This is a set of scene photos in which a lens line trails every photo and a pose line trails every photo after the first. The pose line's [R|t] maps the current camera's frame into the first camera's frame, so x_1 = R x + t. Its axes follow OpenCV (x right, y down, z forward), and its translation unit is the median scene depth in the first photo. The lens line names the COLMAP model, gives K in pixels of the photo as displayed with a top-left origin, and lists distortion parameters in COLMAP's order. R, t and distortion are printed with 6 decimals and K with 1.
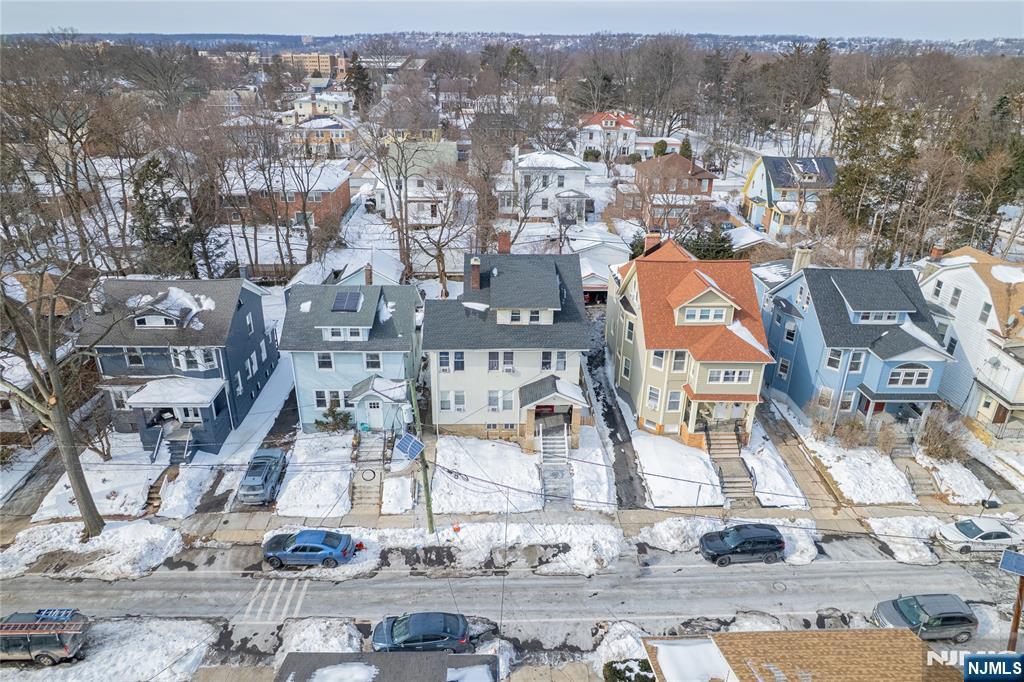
lens RADIAL K [[658.9, 0, 509.3], [0, 658.9, 347.9], [0, 0, 1]] dist [-0.086010, 0.077837]
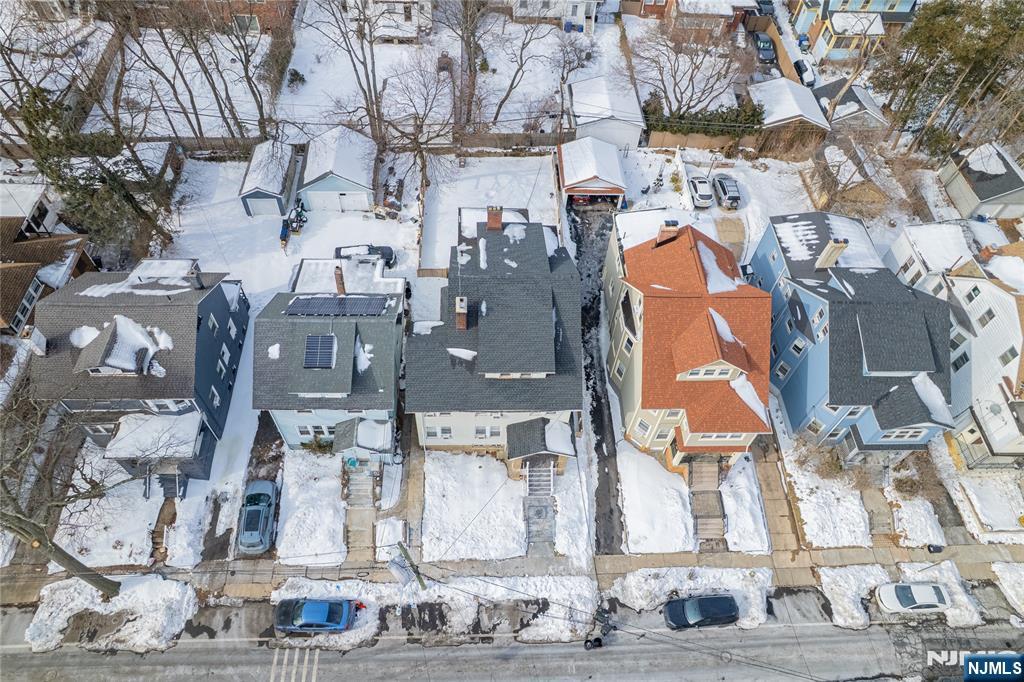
lens RADIAL K [[658.9, 0, 509.3], [0, 658.9, 347.9], [0, 0, 1]] dist [-0.086010, 0.077837]
pose [[0.999471, 0.017459, 0.027429, -0.011228], [-0.028865, 0.864760, 0.501355, -0.549482], [-0.014966, -0.501882, 0.864807, 0.223958]]
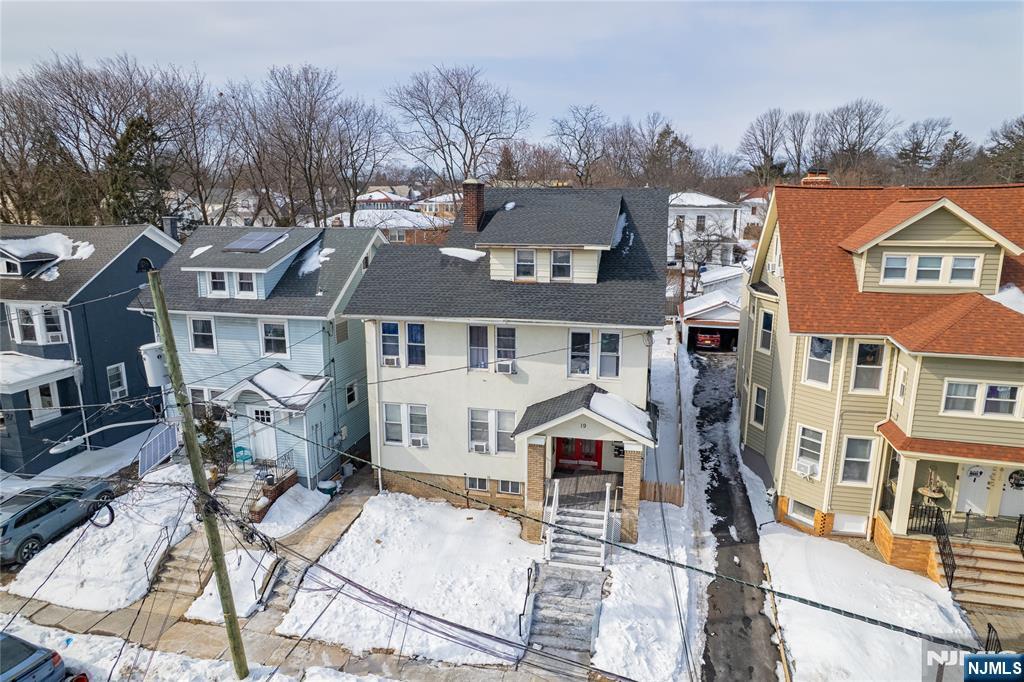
lens RADIAL K [[658.9, 0, 509.3], [0, 658.9, 347.9], [0, 0, 1]] dist [-0.086010, 0.077837]
pose [[0.966229, 0.043037, -0.254065, 0.135287], [-0.091936, 0.978643, -0.183864, 0.115372], [0.240726, 0.201013, 0.949550, 0.523942]]
